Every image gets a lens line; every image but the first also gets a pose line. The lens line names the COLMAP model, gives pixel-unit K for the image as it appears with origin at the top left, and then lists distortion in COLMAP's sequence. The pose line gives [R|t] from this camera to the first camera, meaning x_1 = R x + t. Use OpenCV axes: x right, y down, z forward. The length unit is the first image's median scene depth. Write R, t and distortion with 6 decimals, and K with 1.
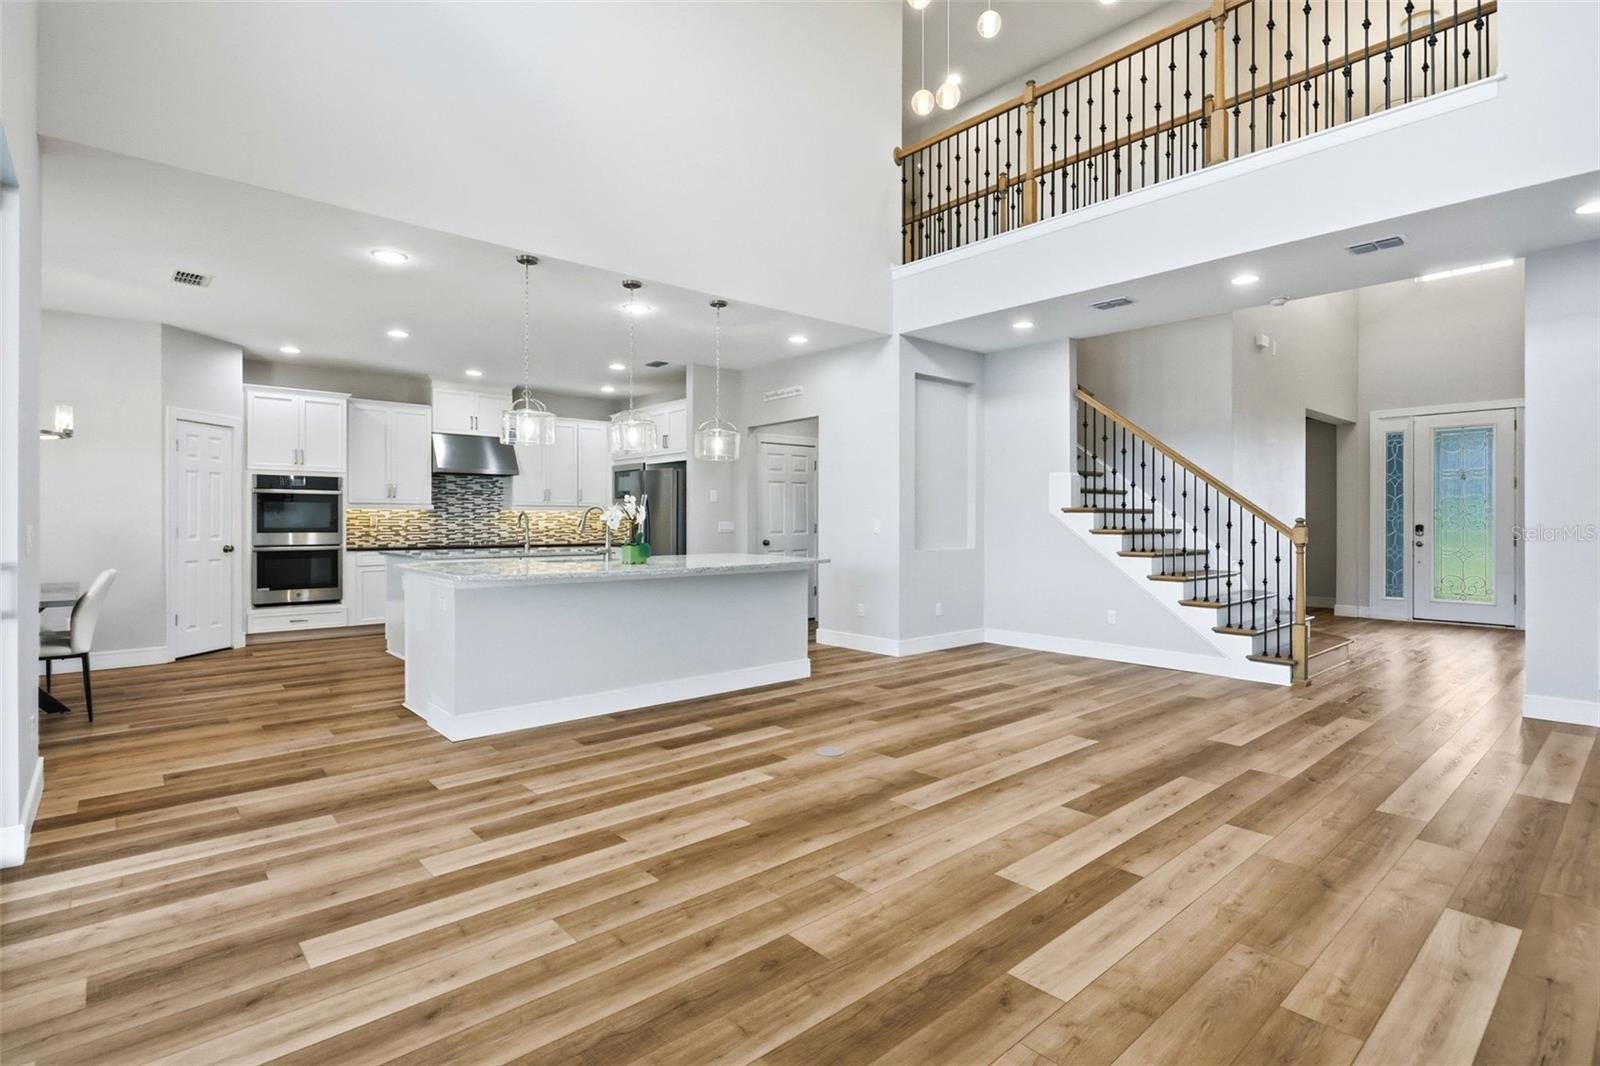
lens RADIAL K [[780.8, 0, 806.3], [0, 780.8, 523.3], [0, 0, 1]] dist [-0.003302, 0.000777]
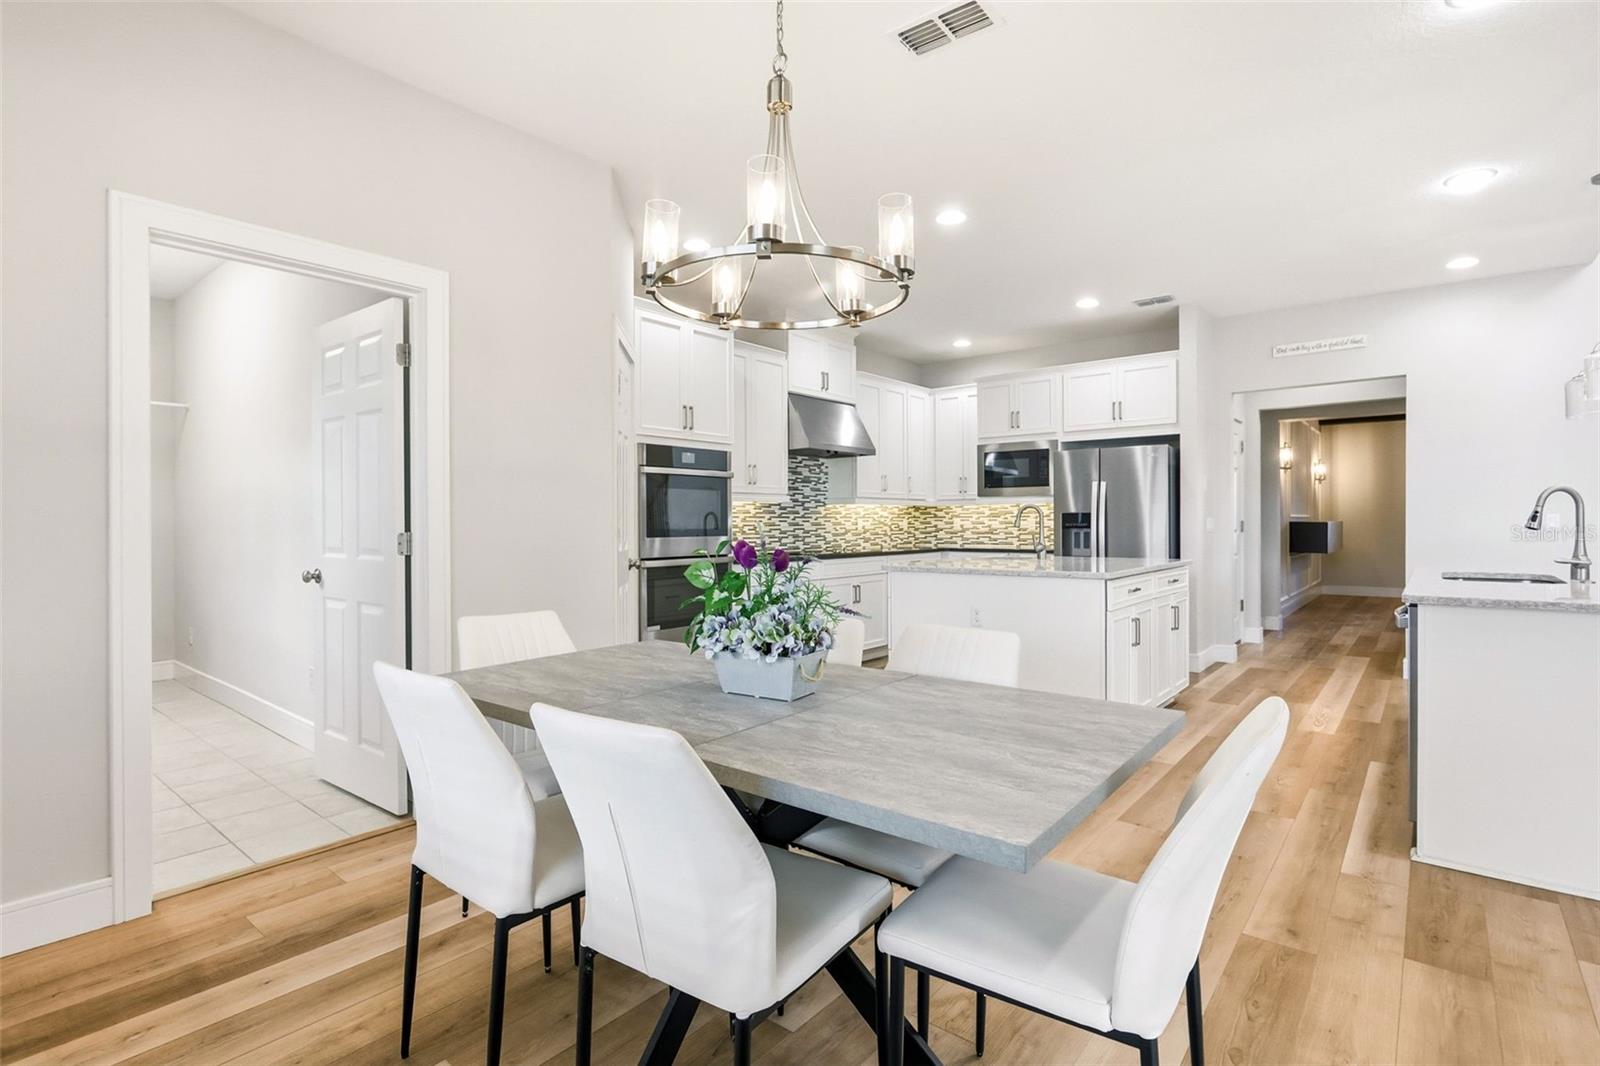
lens RADIAL K [[780.8, 0, 809.4], [0, 780.8, 537.6], [0, 0, 1]] dist [-0.003302, 0.000777]
pose [[0.984614, -0.009051, 0.174509, -0.670881], [0.006334, 0.999850, 0.016120, 0.003092], [-0.174629, -0.014767, 0.984524, 0.356191]]
